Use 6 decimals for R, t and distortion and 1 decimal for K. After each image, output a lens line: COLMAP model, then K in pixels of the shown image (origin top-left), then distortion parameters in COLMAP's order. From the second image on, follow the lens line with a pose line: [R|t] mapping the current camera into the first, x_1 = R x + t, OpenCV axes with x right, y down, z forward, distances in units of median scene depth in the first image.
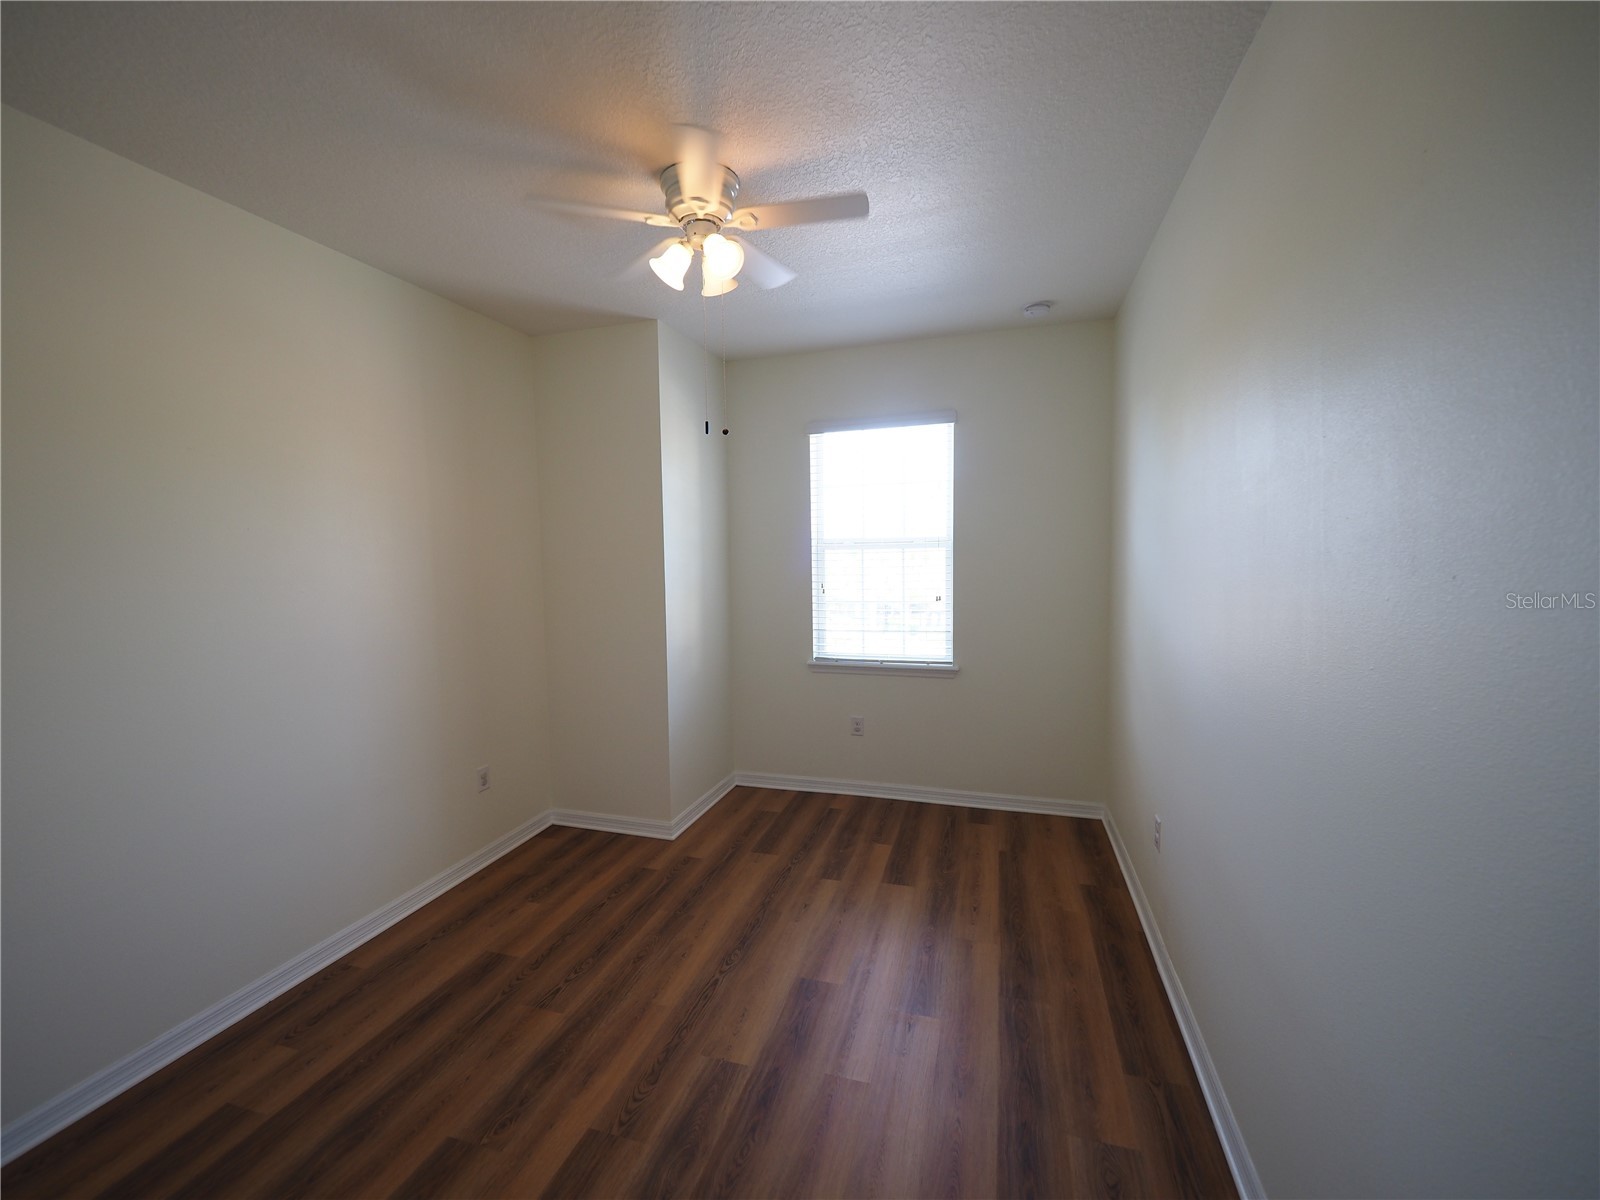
lens RADIAL K [[676.2, 0, 790.4], [0, 676.2, 599.6], [0, 0, 1]] dist [-0.006738, 0.000640]
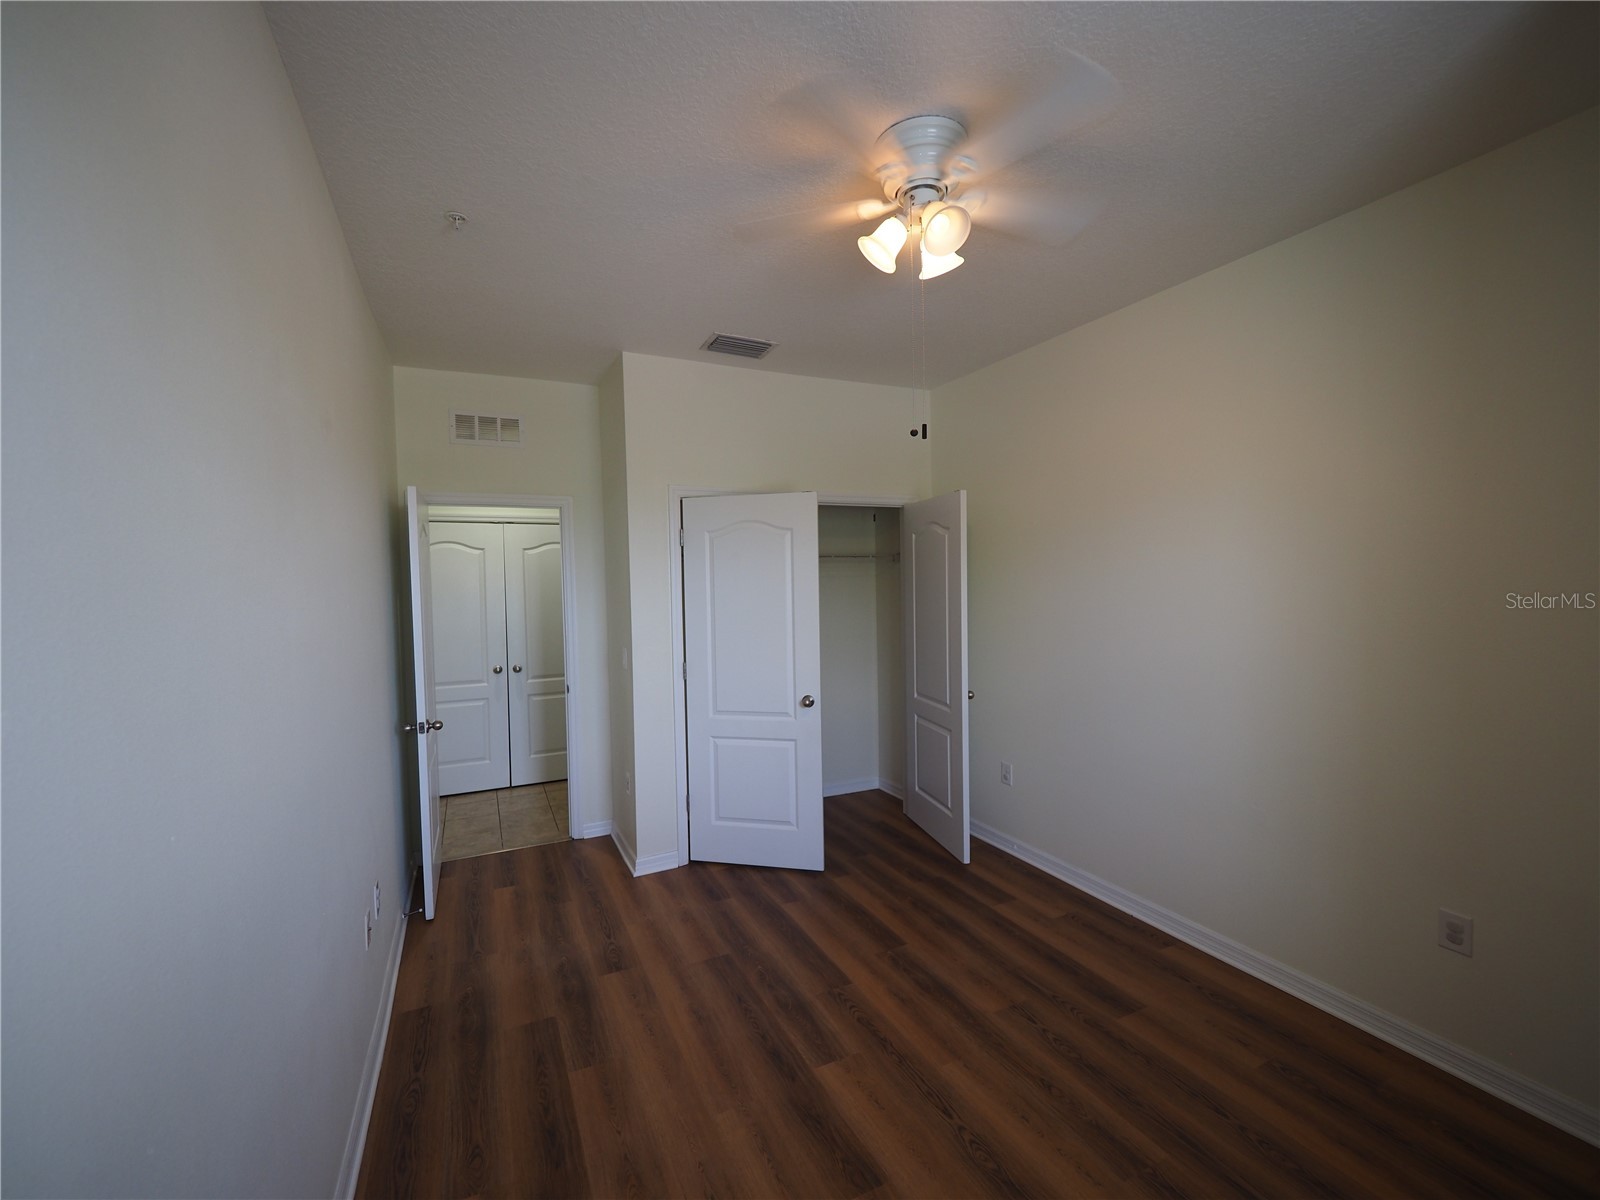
lens RADIAL K [[676.2, 0, 786.5], [0, 676.2, 597.7], [0, 0, 1]] dist [-0.006738, 0.000640]
pose [[-0.738077, 0.052787, -0.672648, 0.627610], [-0.017736, 0.995072, 0.097551, -0.141215], [0.674483, 0.083930, -0.733504, 1.638860]]
